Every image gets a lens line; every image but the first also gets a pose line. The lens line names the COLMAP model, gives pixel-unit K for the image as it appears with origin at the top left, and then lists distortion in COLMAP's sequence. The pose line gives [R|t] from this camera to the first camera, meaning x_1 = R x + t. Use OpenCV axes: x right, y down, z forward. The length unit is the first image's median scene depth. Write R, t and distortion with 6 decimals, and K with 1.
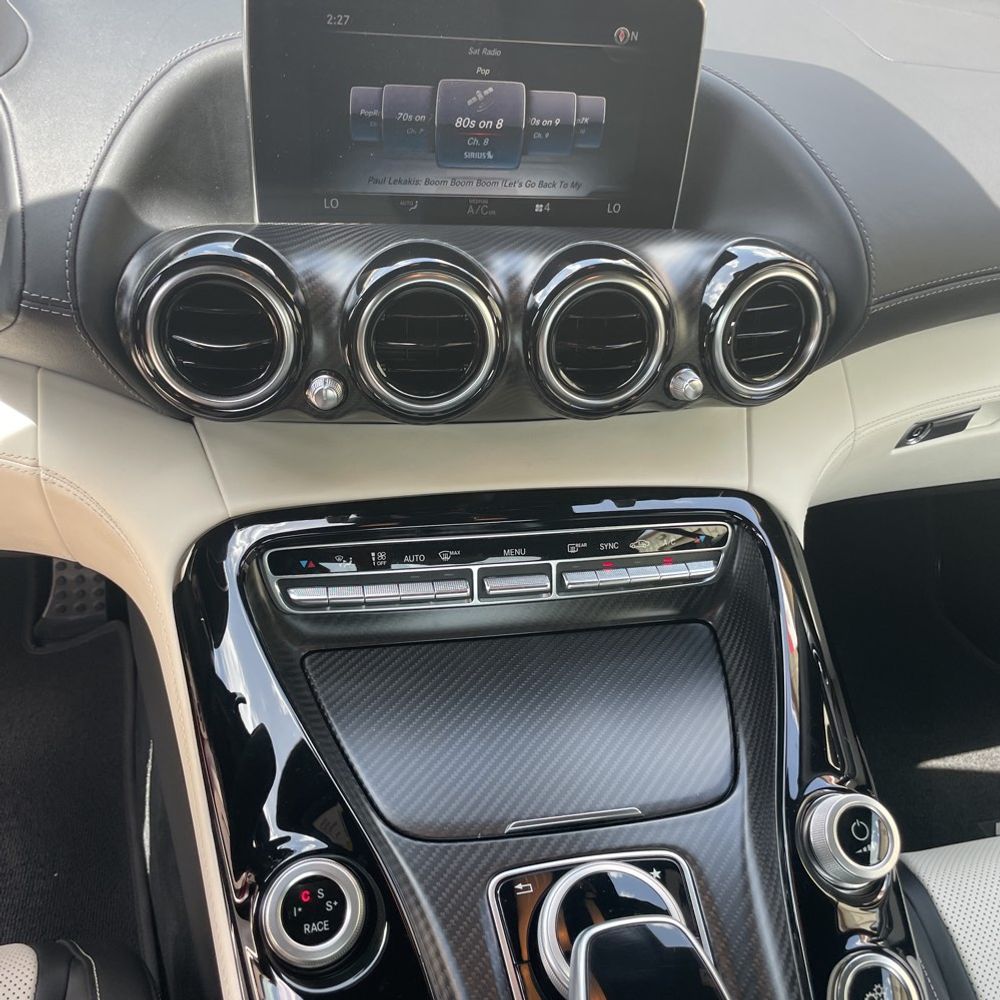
lens RADIAL K [[1019.5, 0, 503.2], [0, 1019.5, 493.7], [0, 0, 1]] dist [0.083735, -0.117037]
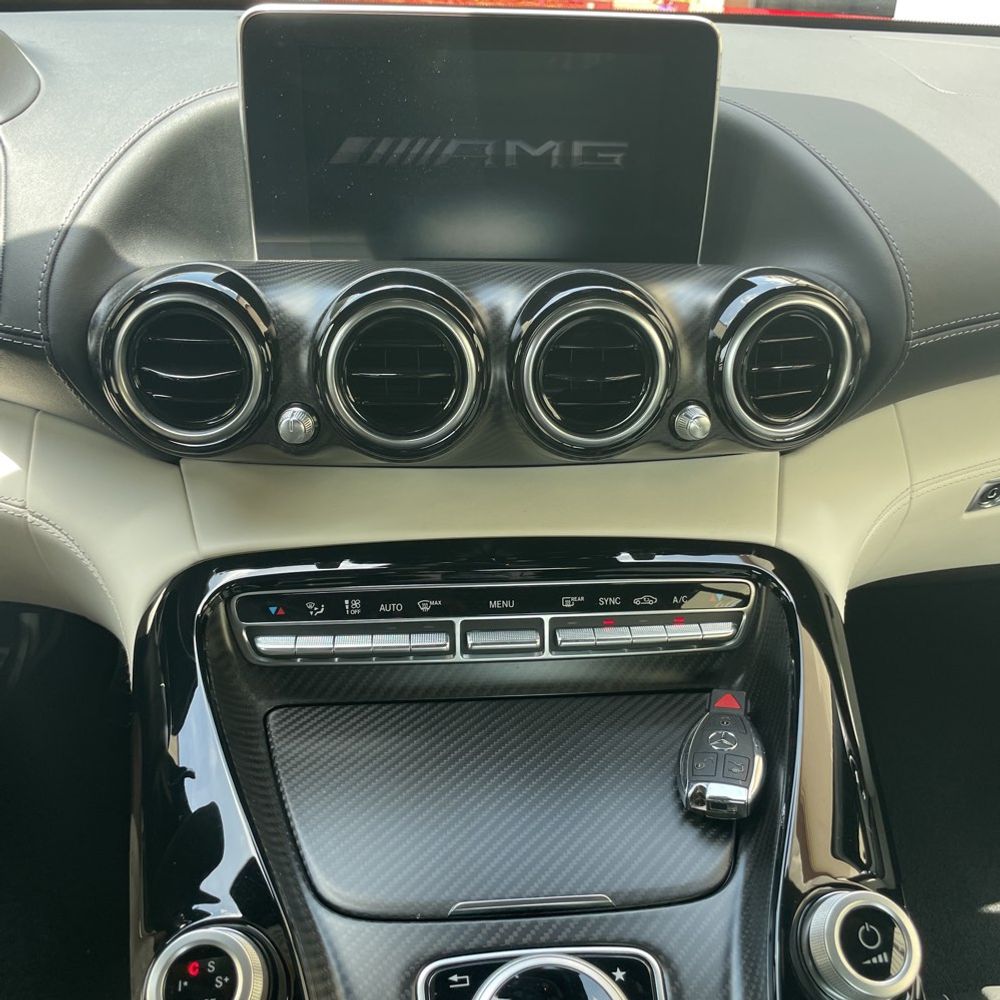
lens RADIAL K [[1019.5, 0, 503.2], [0, 1019.5, 493.7], [0, 0, 1]] dist [0.083735, -0.117037]
pose [[0.991319, 0.006325, -0.131326, 0.135277], [-0.019957, 0.994507, -0.102746, 0.054154], [0.129955, 0.104475, 0.986000, 0.091202]]
